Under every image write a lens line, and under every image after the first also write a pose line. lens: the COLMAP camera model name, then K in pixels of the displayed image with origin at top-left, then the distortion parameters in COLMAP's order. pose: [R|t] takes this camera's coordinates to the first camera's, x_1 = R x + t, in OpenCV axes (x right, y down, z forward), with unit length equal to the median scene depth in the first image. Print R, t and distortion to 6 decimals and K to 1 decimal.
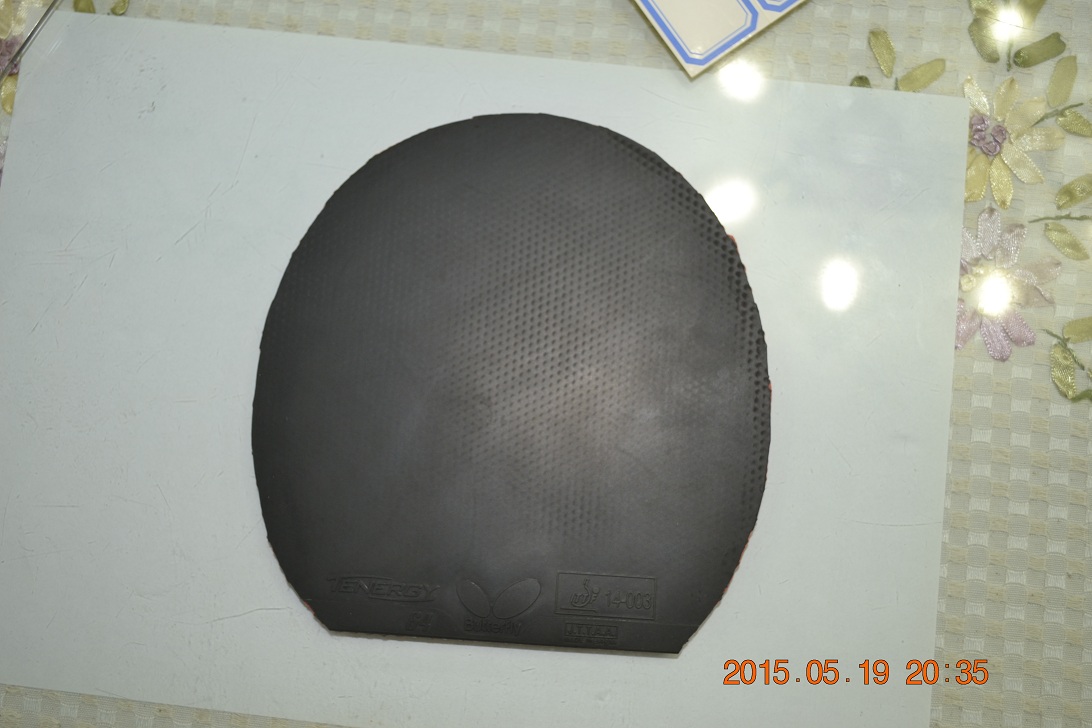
lens RADIAL K [[1122.2, 0, 546.0], [0, 1122.2, 364.0], [0, 0, 1]] dist [-0.010293, 0.009838]
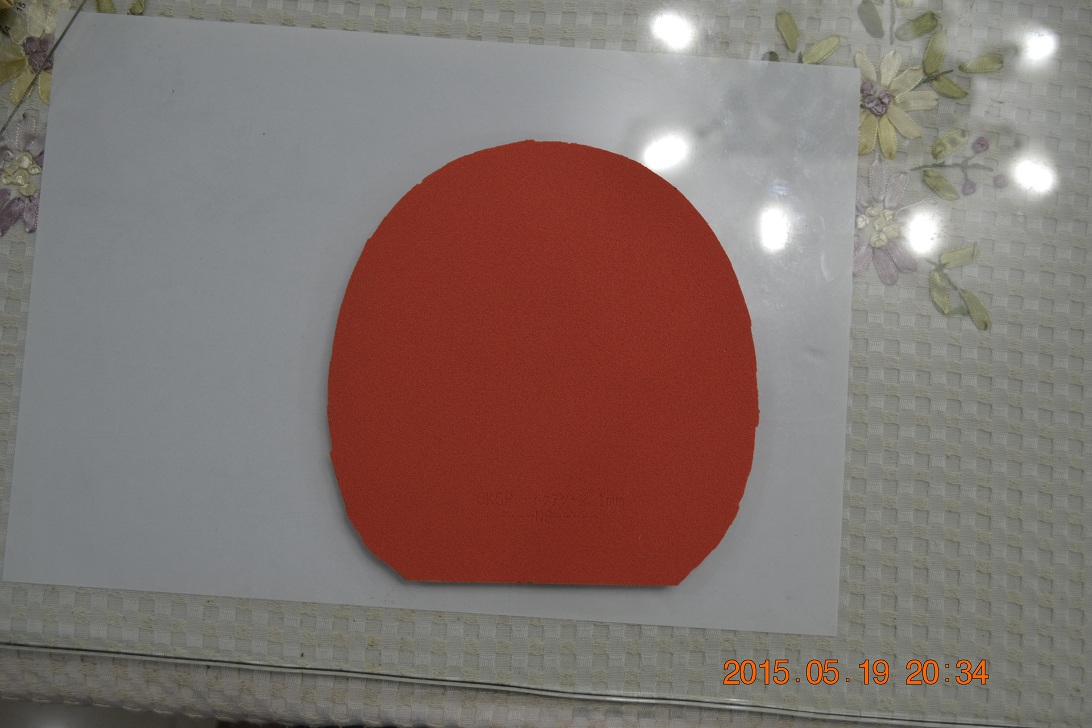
lens RADIAL K [[1122.2, 0, 546.0], [0, 1122.2, 364.0], [0, 0, 1]] dist [-0.010293, 0.009838]
pose [[0.998172, -0.038758, 0.046382, -0.027474], [0.036919, 0.998523, 0.039852, 0.019981], [-0.047858, -0.038067, 0.998128, -0.198420]]
